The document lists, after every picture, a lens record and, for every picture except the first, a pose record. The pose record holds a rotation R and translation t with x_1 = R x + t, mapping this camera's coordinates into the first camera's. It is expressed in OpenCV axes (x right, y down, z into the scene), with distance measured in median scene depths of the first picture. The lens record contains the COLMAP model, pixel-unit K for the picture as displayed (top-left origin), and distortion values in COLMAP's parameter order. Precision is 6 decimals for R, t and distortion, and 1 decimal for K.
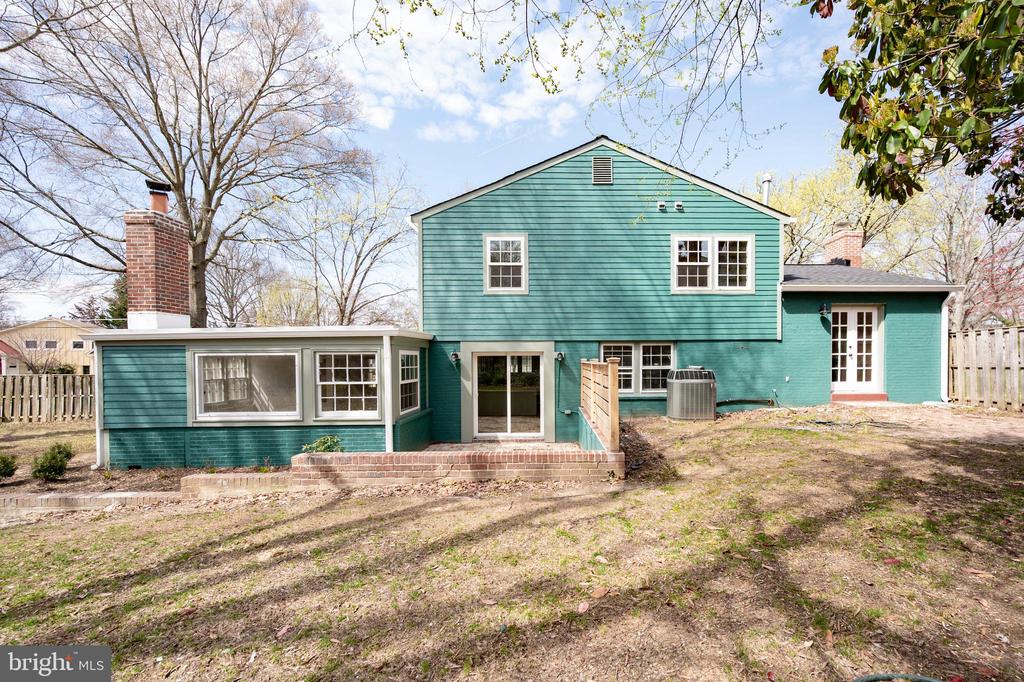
lens RADIAL K [[467.8, 0, 538.9], [0, 467.8, 360.2], [0, 0, 1]] dist [0.021196, -0.000324]
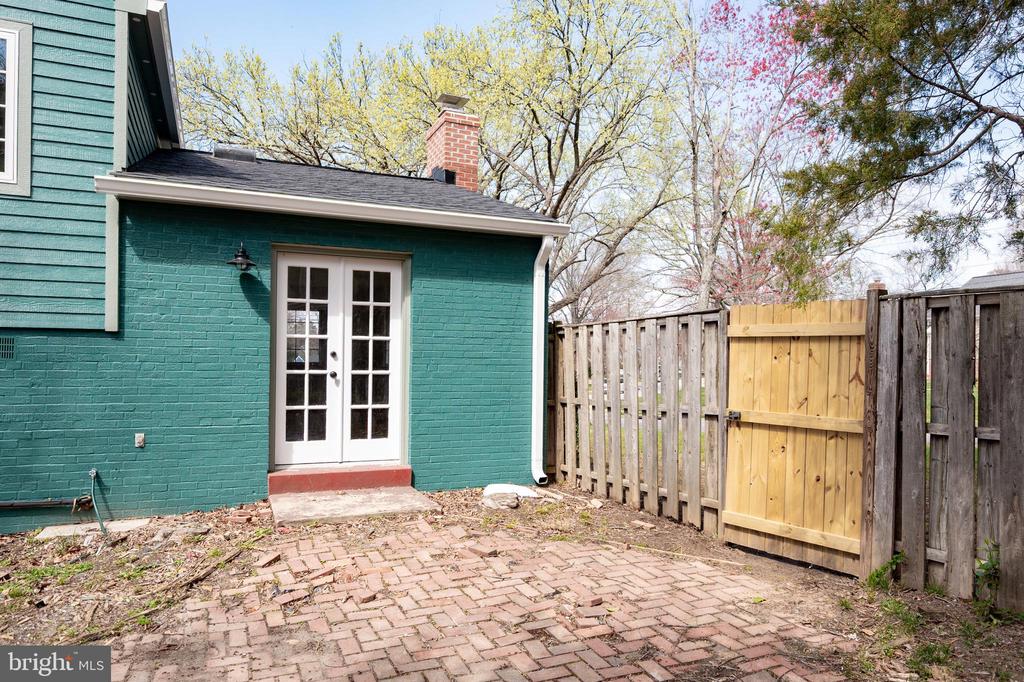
lens RADIAL K [[724.5, 0, 512.6], [0, 724.5, 351.3], [0, 0, 1]] dist [0.021618, -0.001152]
pose [[0.938496, 0.021666, 0.344608, 0.609782], [-0.016814, 0.999713, -0.017061, -0.023699], [-0.344879, 0.010217, 0.938591, 0.372768]]
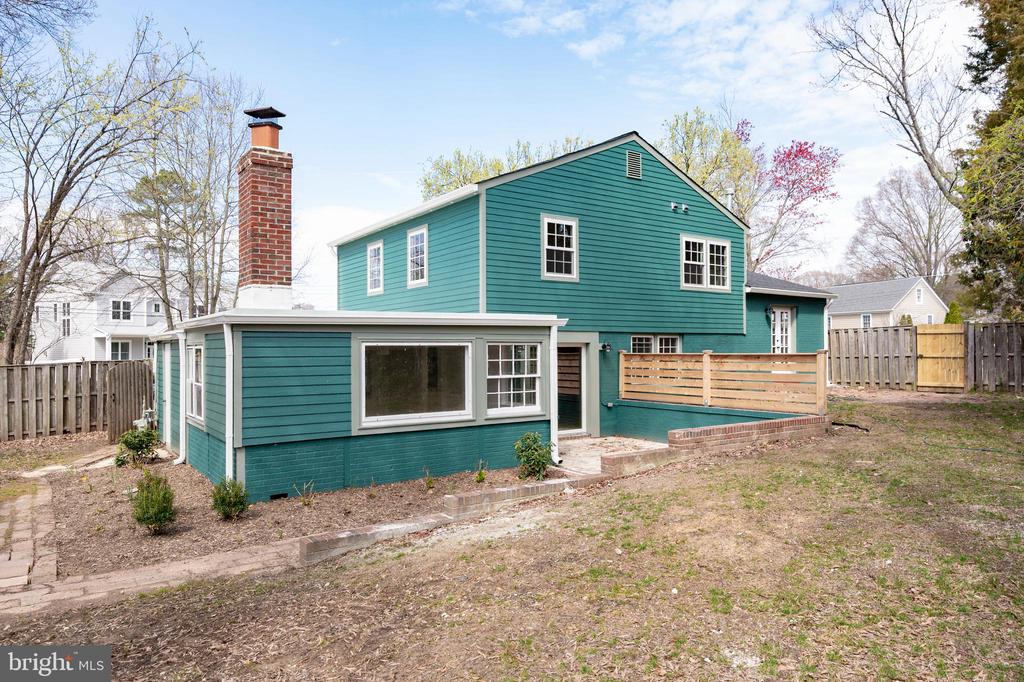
lens RADIAL K [[647.5, 0, 514.5], [0, 647.5, 340.4], [0, 0, 1]] dist [-0.002712, -0.001065]
pose [[0.844448, 0.009015, 0.535562, -0.817824], [0.003619, 0.999740, -0.022534, 0.005878], [-0.535626, 0.020967, 0.844195, -0.035456]]
